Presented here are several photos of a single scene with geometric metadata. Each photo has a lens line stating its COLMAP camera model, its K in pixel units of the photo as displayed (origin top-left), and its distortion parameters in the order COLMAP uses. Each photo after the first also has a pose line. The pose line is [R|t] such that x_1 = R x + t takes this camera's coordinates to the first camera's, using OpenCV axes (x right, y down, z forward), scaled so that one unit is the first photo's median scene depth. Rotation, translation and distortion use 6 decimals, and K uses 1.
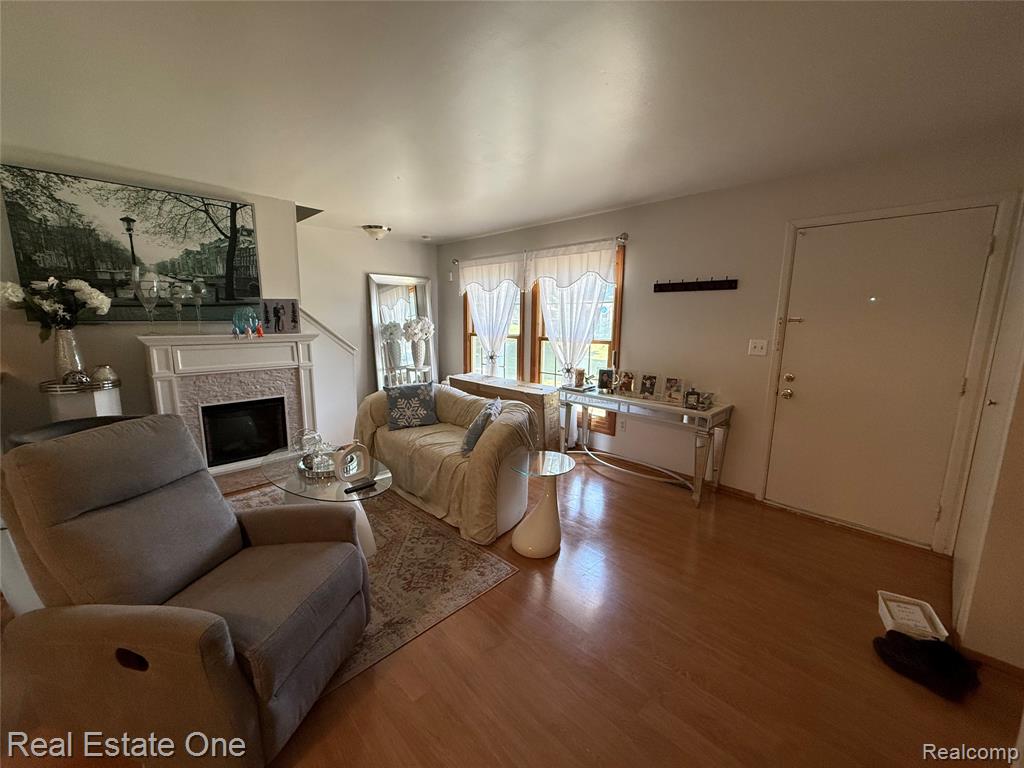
lens RADIAL K [[404.2, 0, 510.0], [0, 404.2, 383.0], [0, 0, 1]] dist [0.000525, -0.000002]
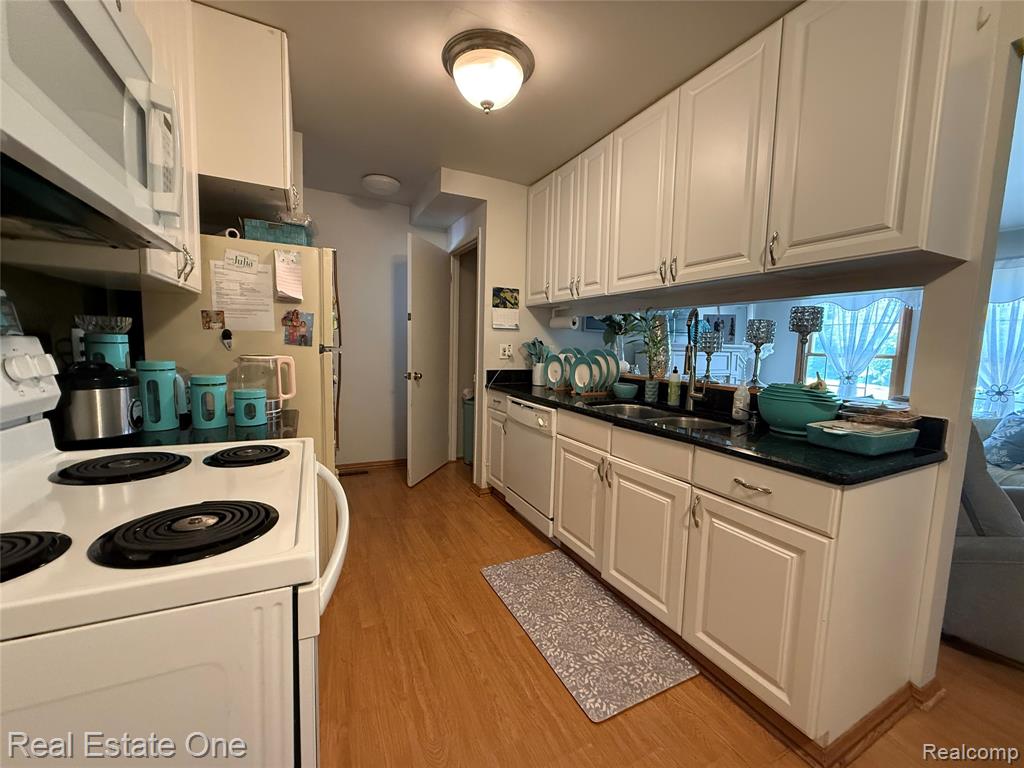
lens RADIAL K [[404.2, 0, 510.0], [0, 404.2, 383.0], [0, 0, 1]] dist [0.000525, -0.000002]
pose [[0.950105, 0.041222, -0.309195, -0.759887], [-0.063654, 0.995993, -0.062811, 0.089030], [0.305367, 0.079359, 0.948922, -0.226526]]
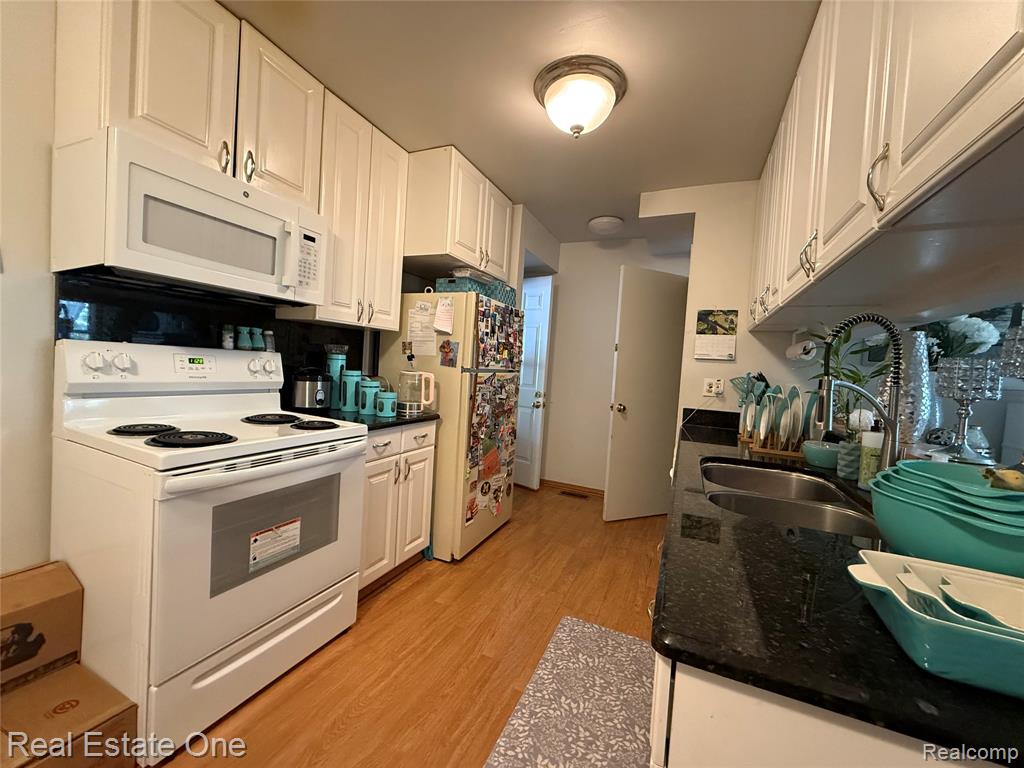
lens RADIAL K [[404.2, 0, 510.0], [0, 404.2, 383.0], [0, 0, 1]] dist [0.000525, -0.000002]
pose [[0.365918, 0.048719, -0.929371, -0.501381], [-0.208712, 0.977488, -0.030934, 0.052850], [0.906942, 0.205290, 0.367849, 0.025990]]
